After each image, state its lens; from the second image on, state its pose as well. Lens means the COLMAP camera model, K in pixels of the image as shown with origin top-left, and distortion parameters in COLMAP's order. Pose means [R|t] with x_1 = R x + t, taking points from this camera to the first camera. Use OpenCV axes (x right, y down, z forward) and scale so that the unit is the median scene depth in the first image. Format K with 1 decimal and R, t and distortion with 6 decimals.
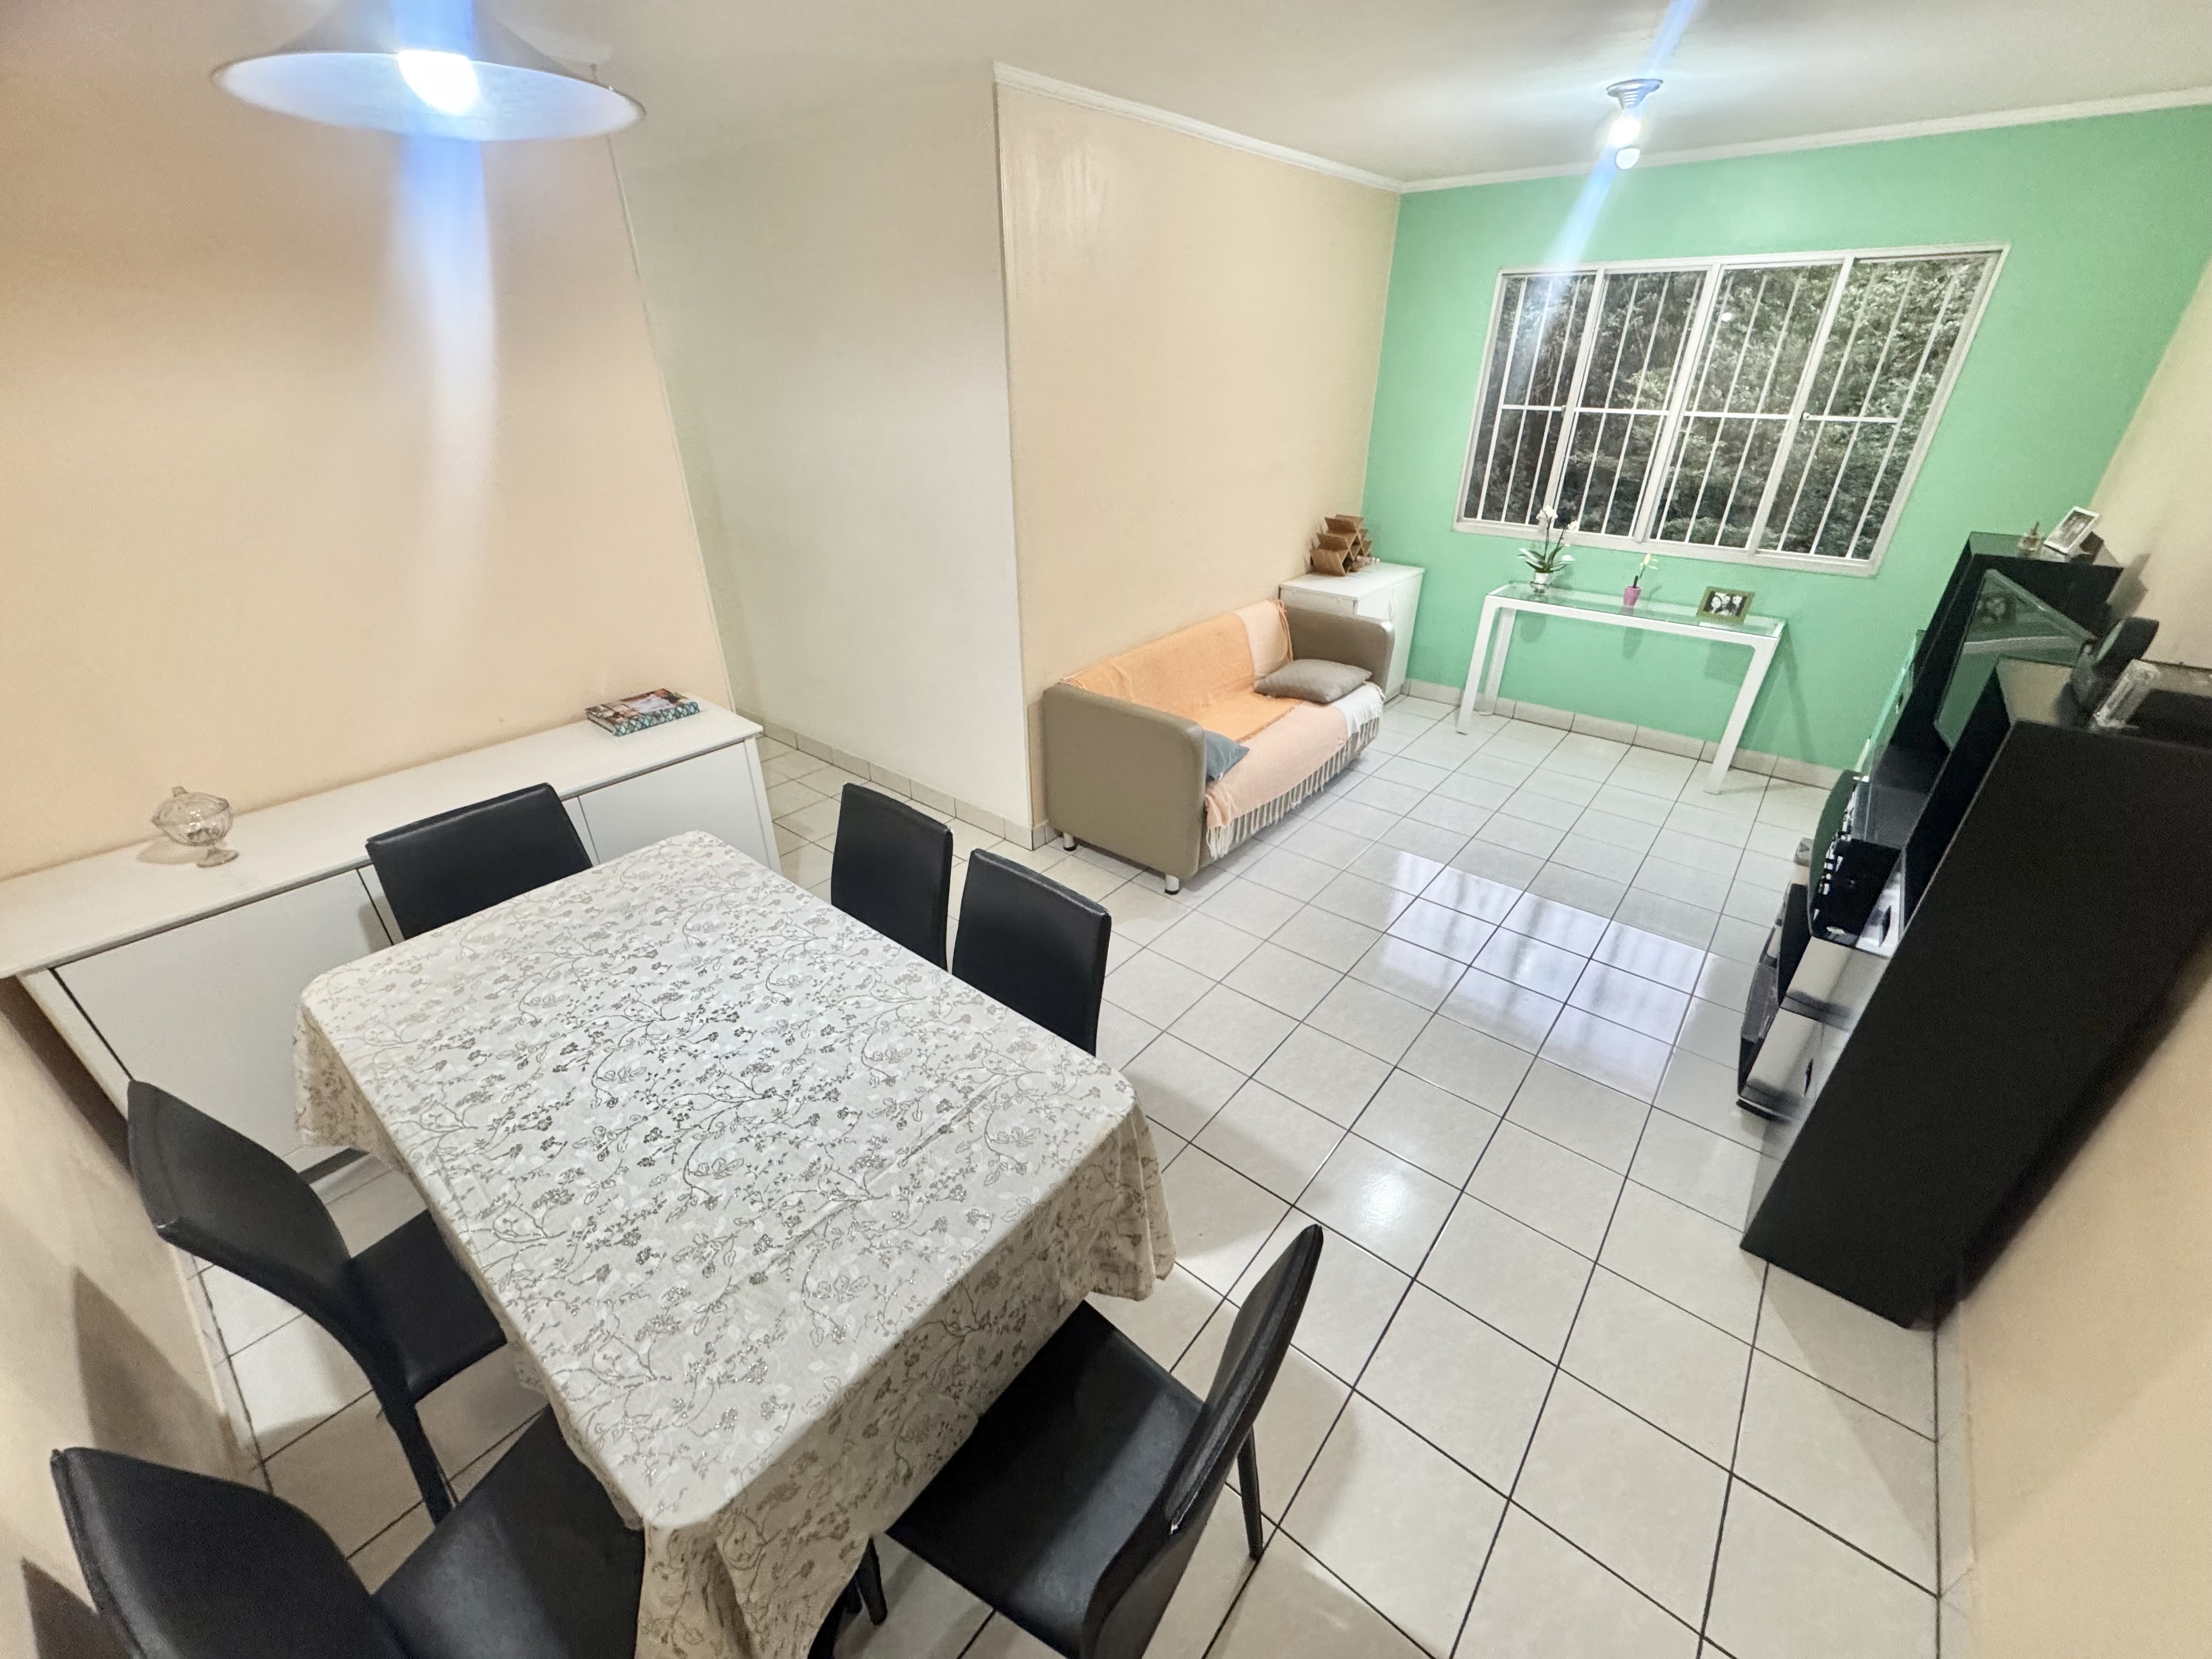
lens RADIAL K [[879.1, 0, 1103.0], [0, 879.1, 828.8], [0, 0, 1]] dist [-0.002513, 0.000623]
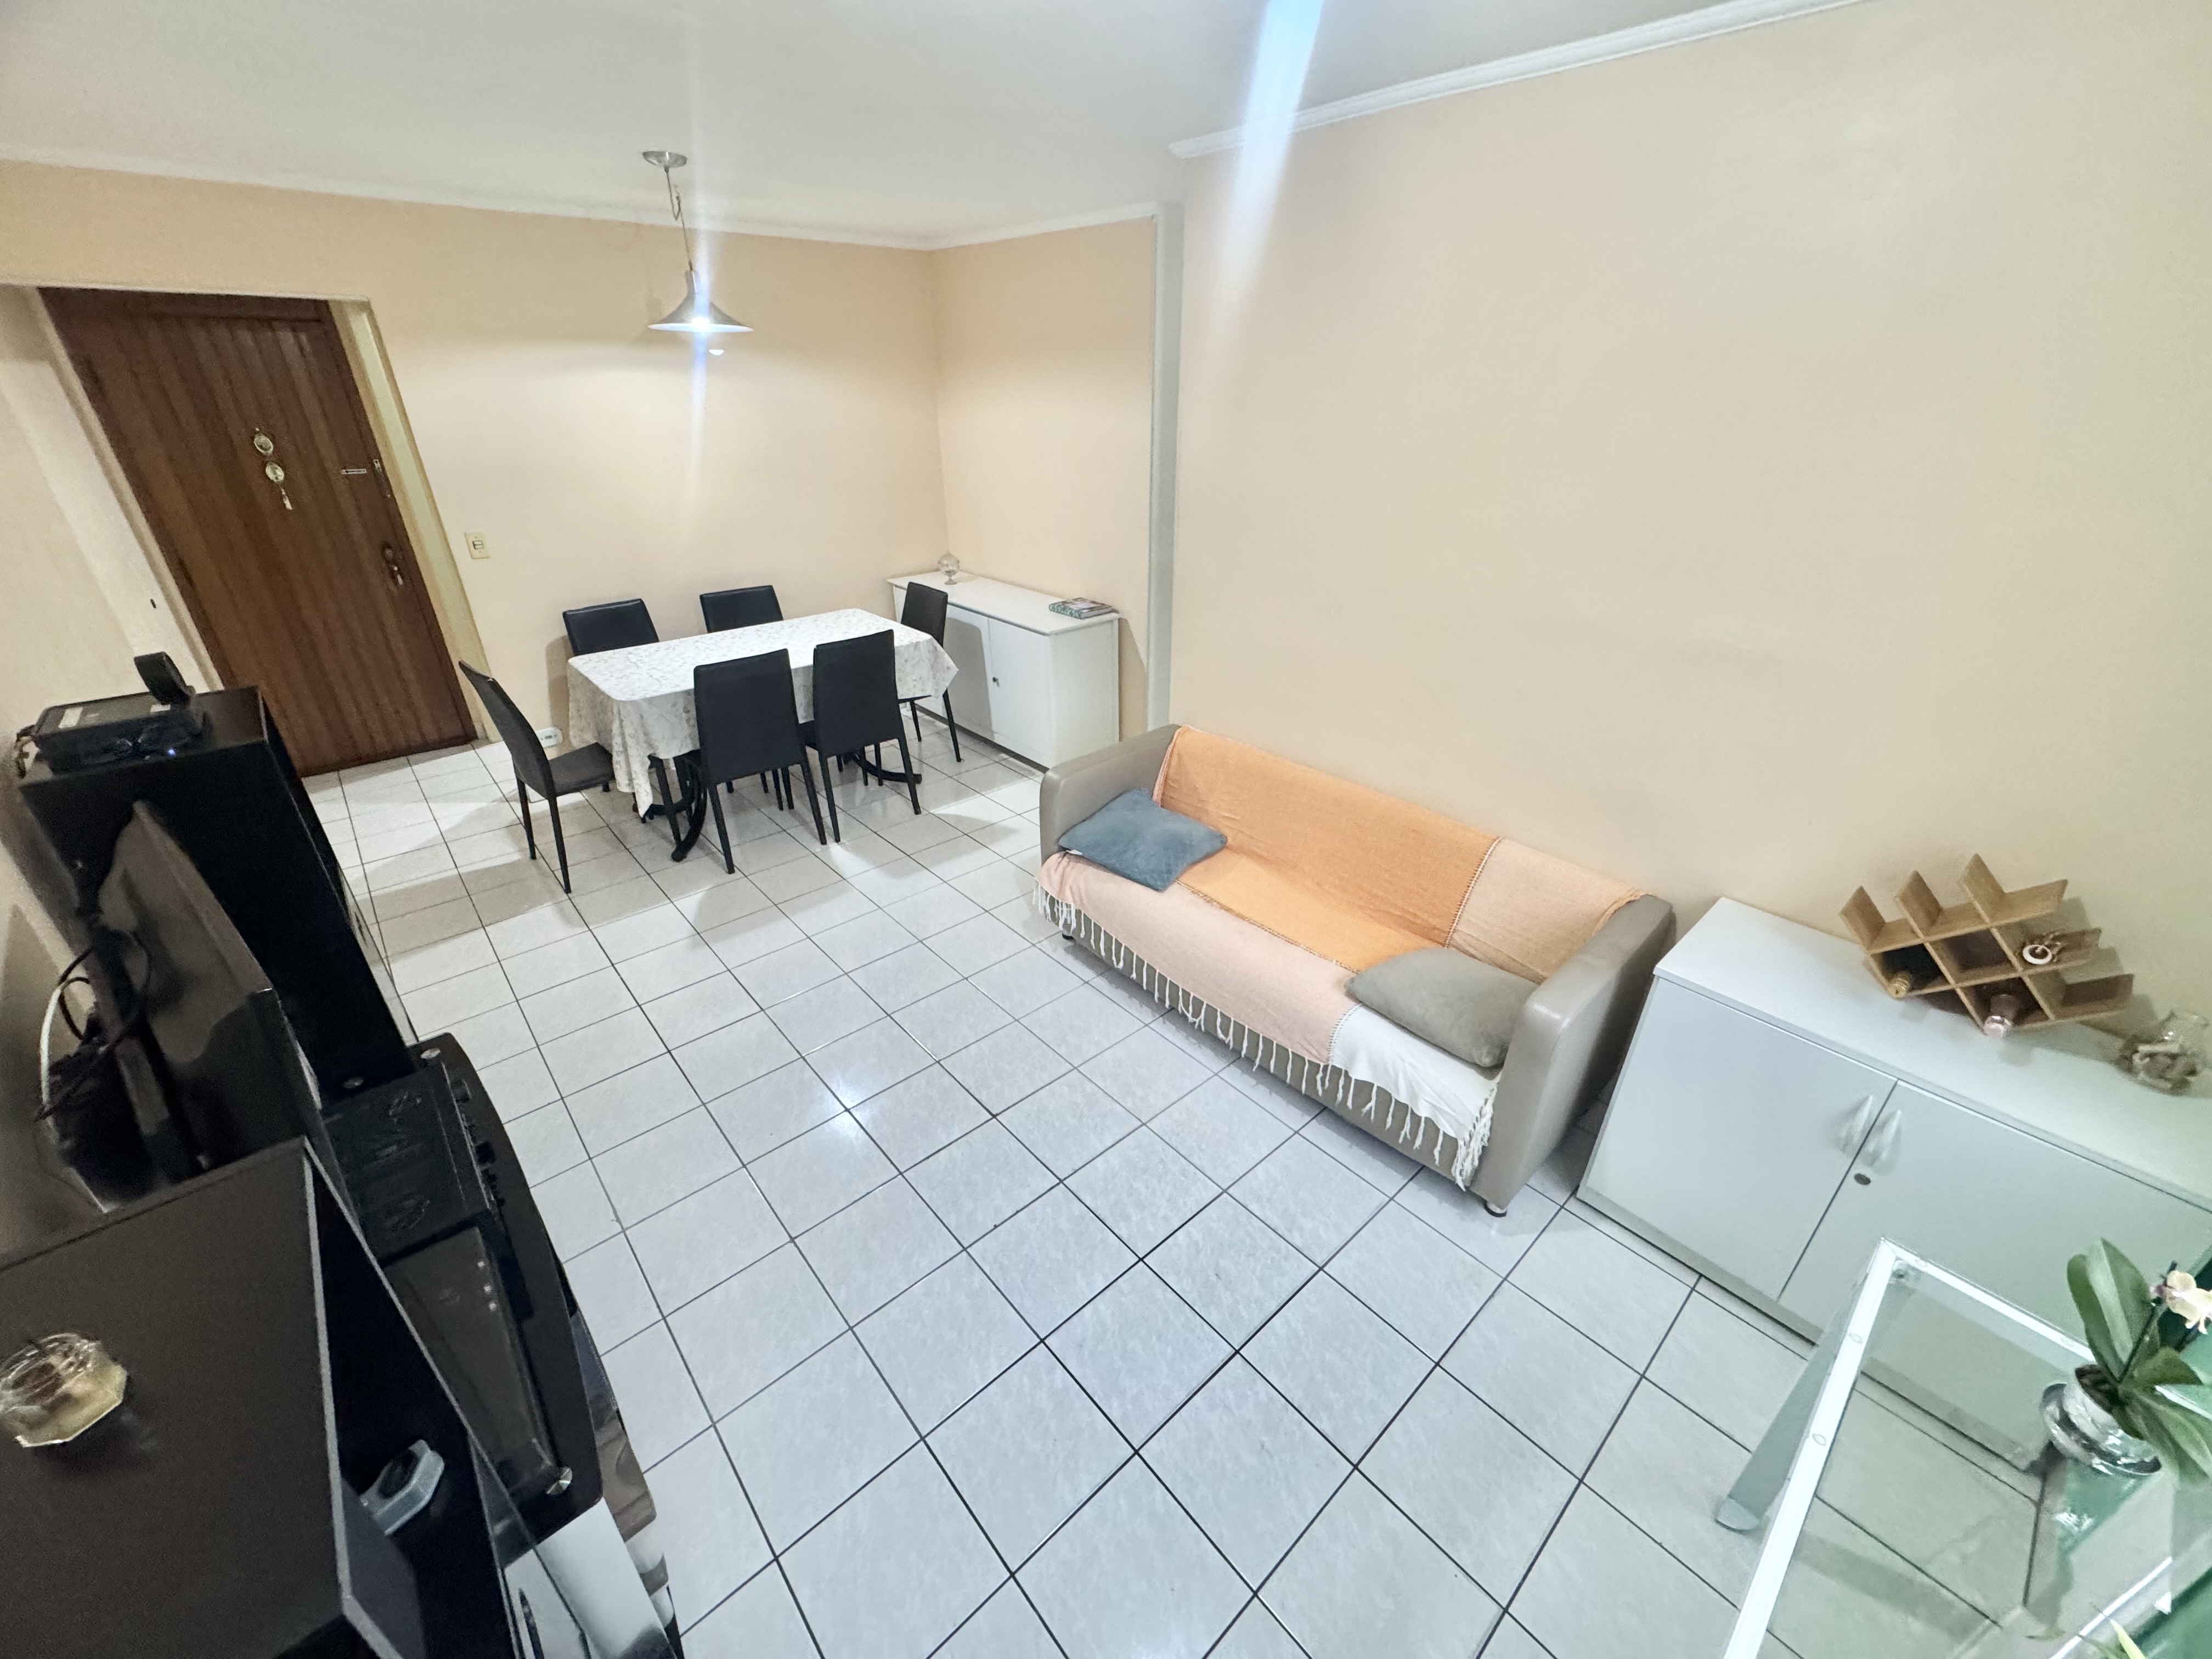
lens RADIAL K [[879.1, 0, 1105.3], [0, 879.1, 816.6], [0, 0, 1]] dist [-0.002513, 0.000623]
pose [[-0.150948, 0.453599, -0.878330, 0.748821], [-0.468164, 0.749748, 0.467653, -0.434645], [0.870653, 0.481794, 0.099186, 0.735562]]
